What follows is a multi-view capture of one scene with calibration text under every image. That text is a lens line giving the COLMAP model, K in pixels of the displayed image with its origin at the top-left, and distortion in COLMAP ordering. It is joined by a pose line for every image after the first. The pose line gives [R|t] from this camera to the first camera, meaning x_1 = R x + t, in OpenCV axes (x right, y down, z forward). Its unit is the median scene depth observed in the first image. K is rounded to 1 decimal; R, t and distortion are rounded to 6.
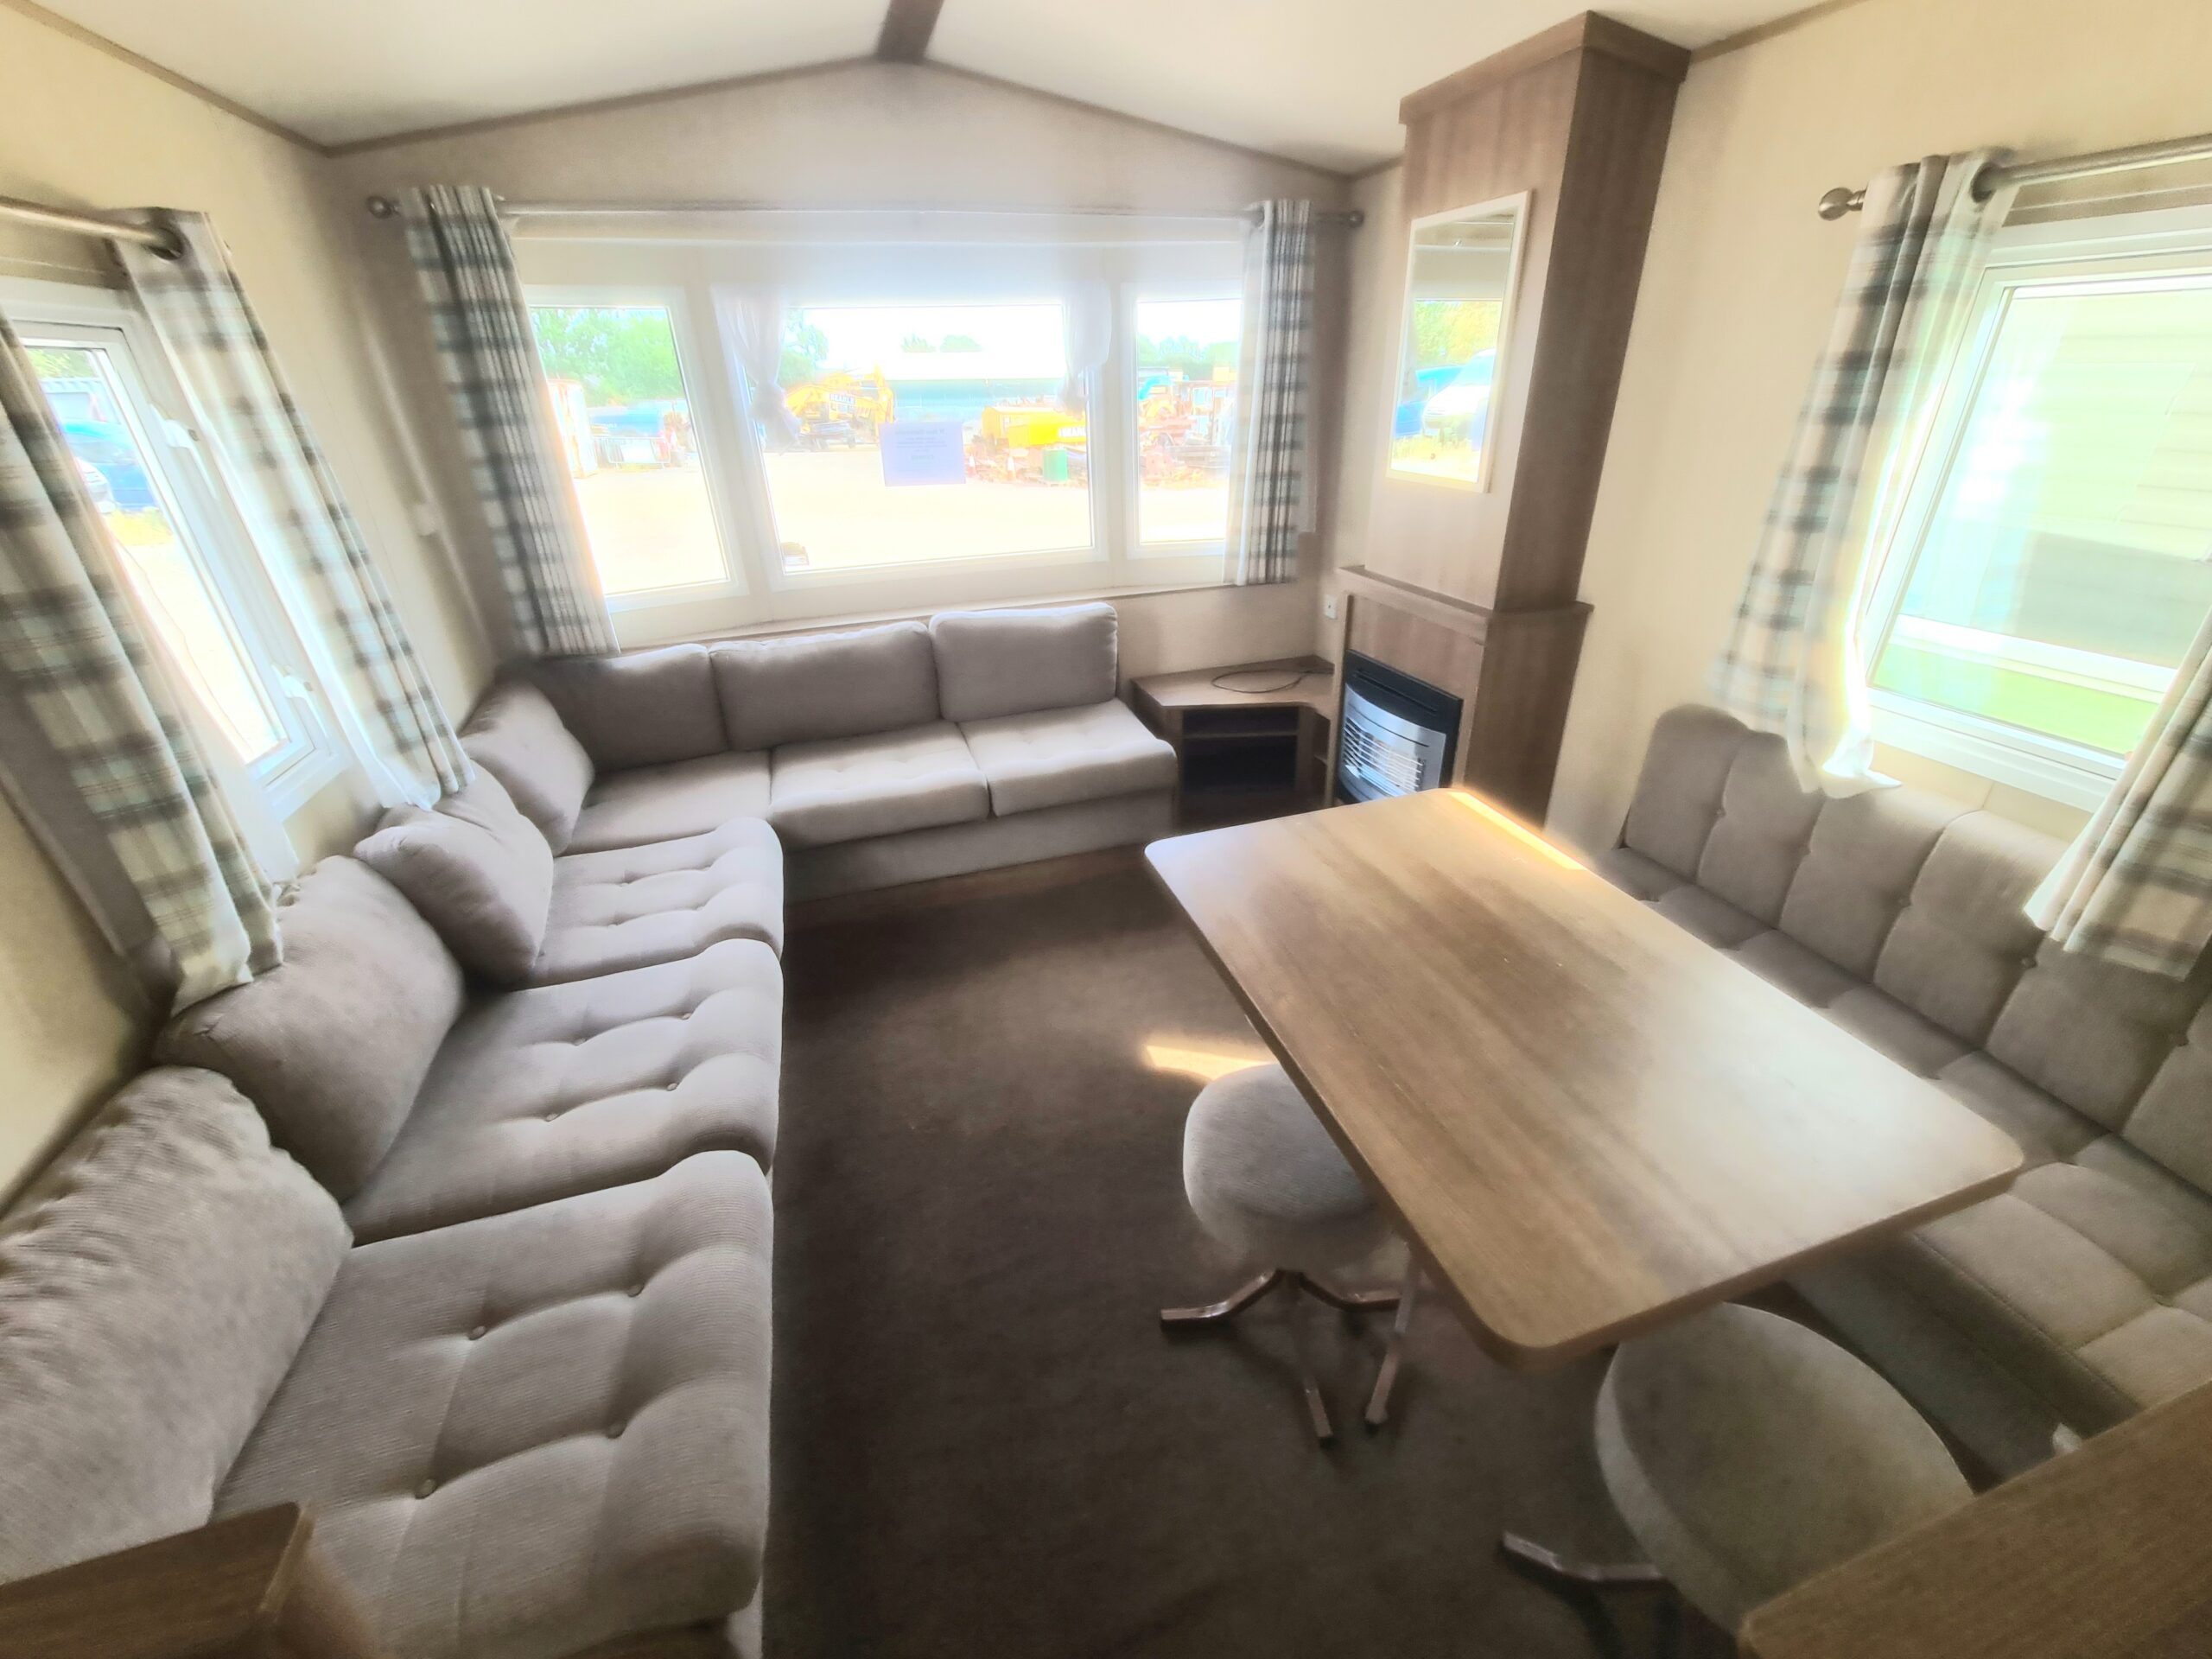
lens RADIAL K [[881.8, 0, 1106.0], [0, 881.8, 829.5], [0, 0, 1]] dist [0.000417, -0.000086]
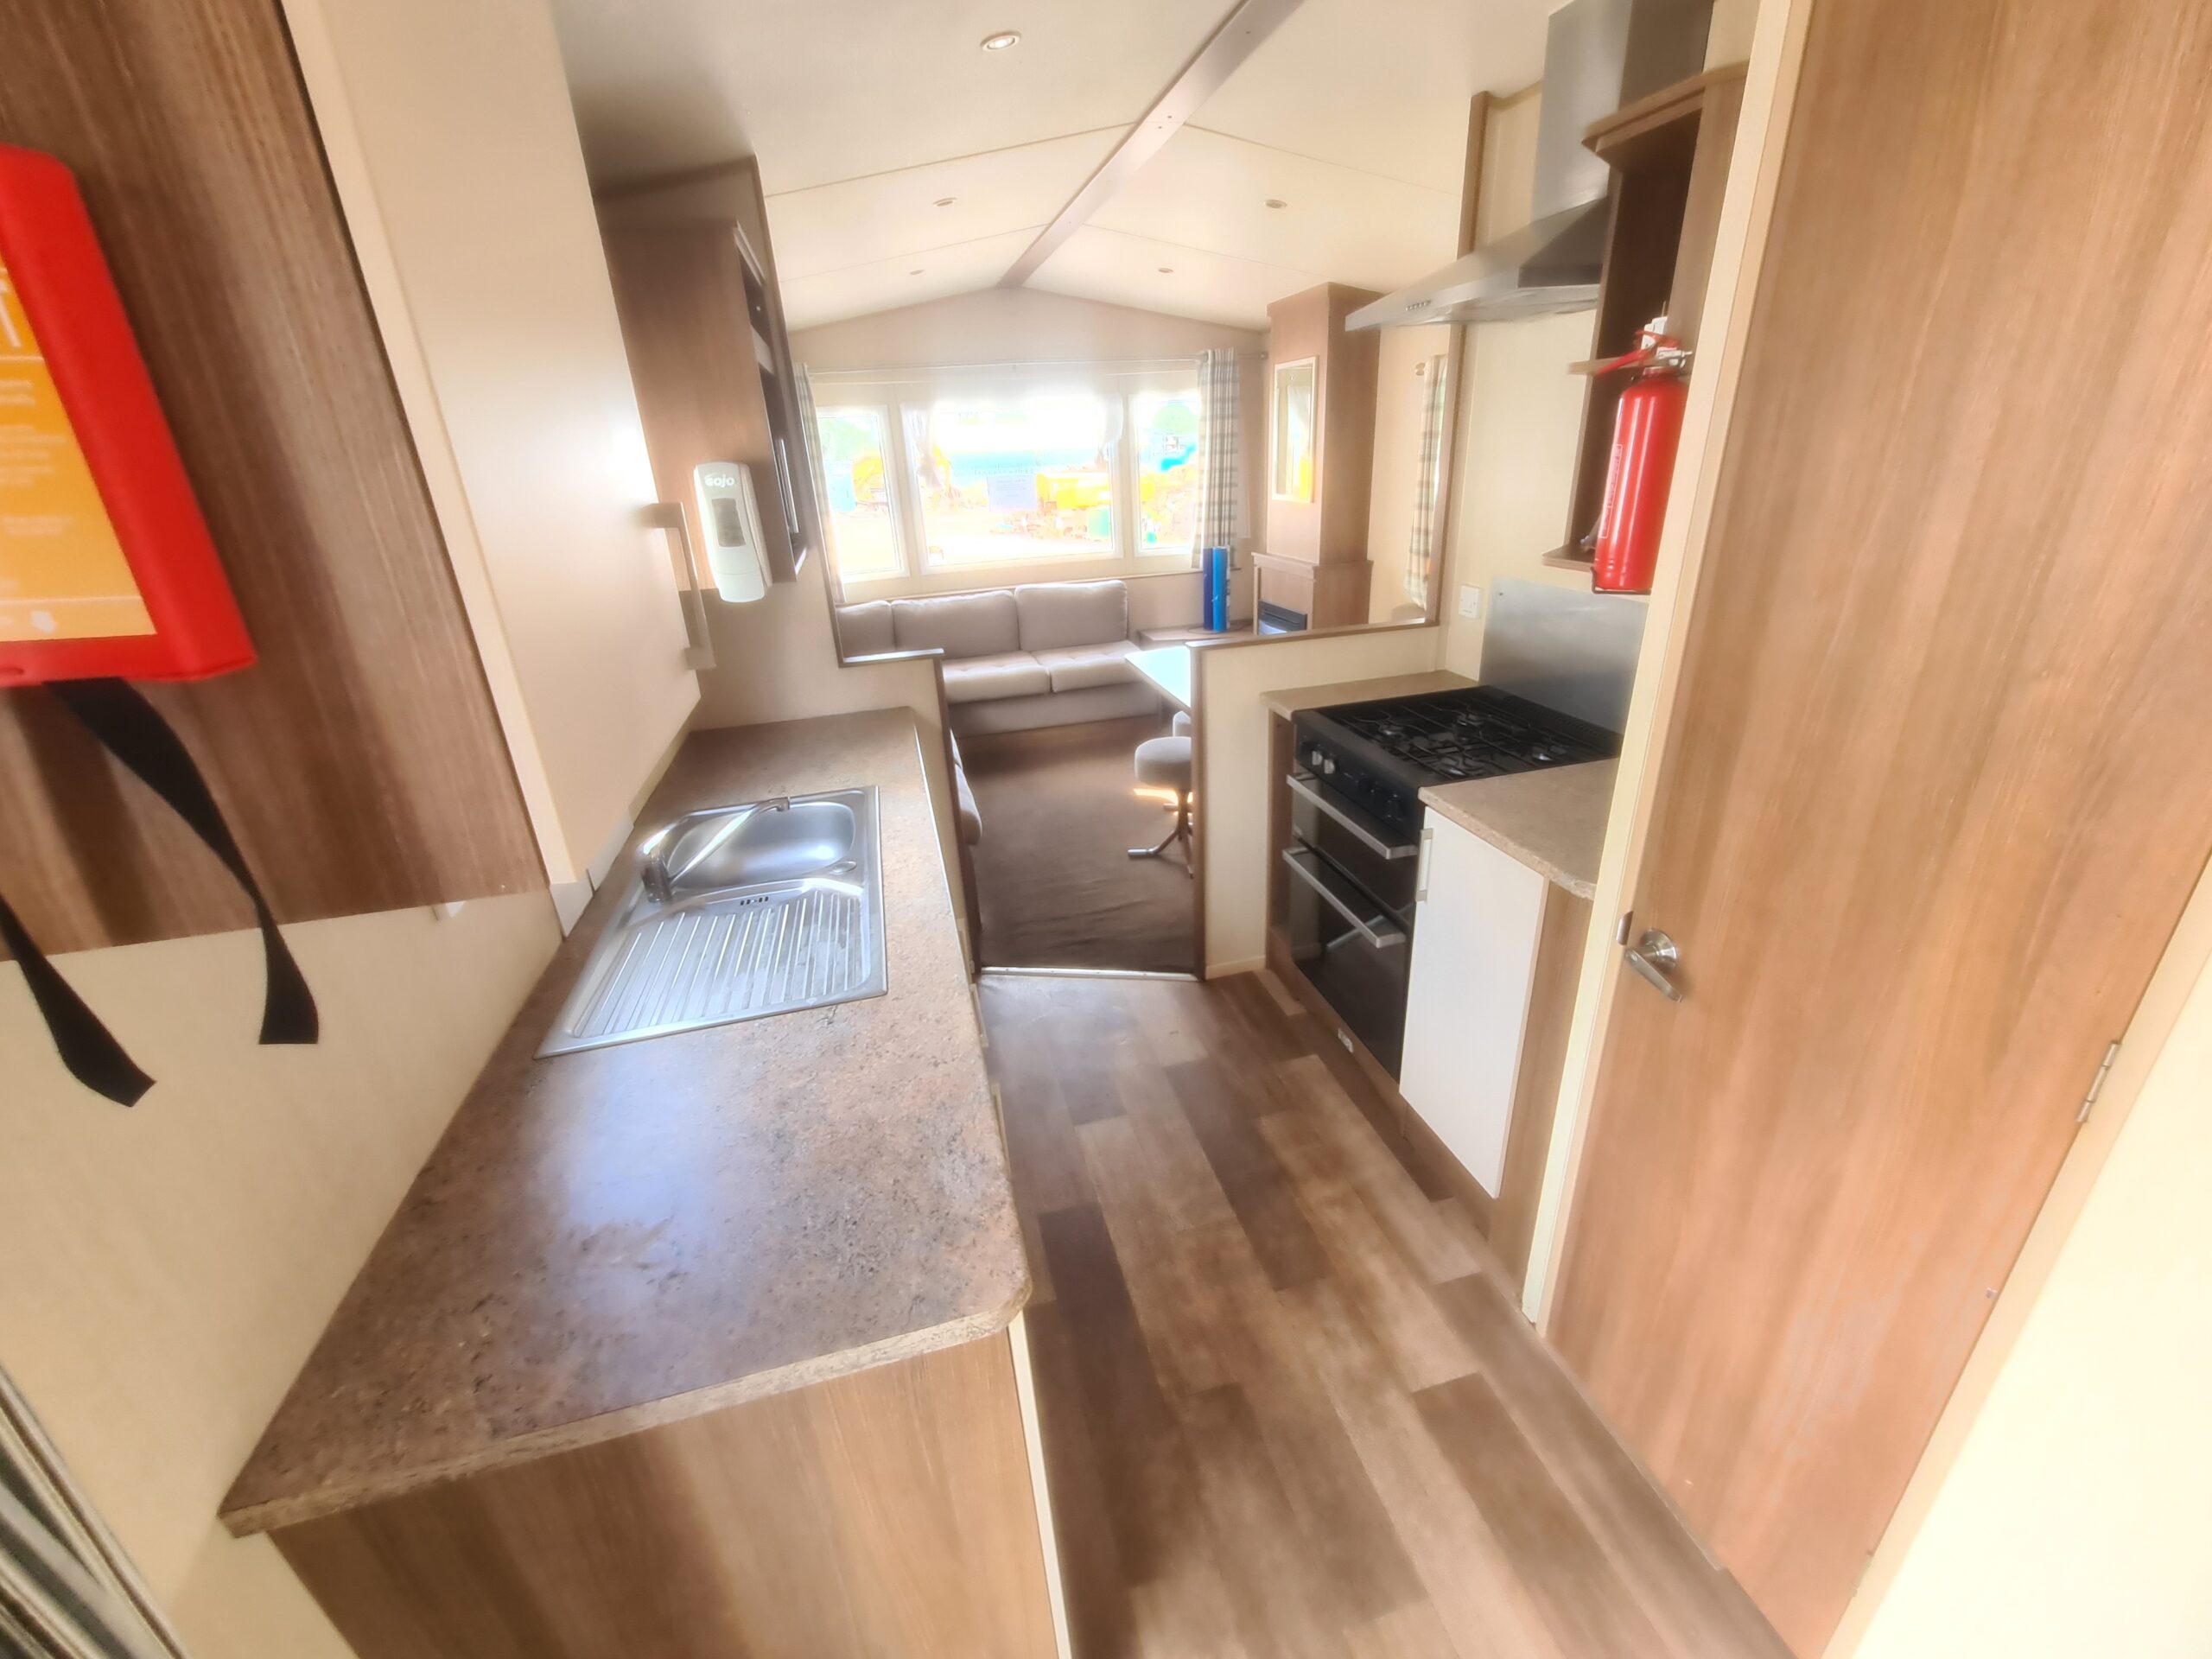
lens RADIAL K [[881.8, 0, 1106.0], [0, 881.8, 829.5], [0, 0, 1]] dist [0.000417, -0.000086]
pose [[0.998784, 0.001086, -0.049287, 0.062254], [-0.004329, 0.997828, -0.065737, 0.351858], [0.049109, 0.065871, 0.996619, -0.684070]]
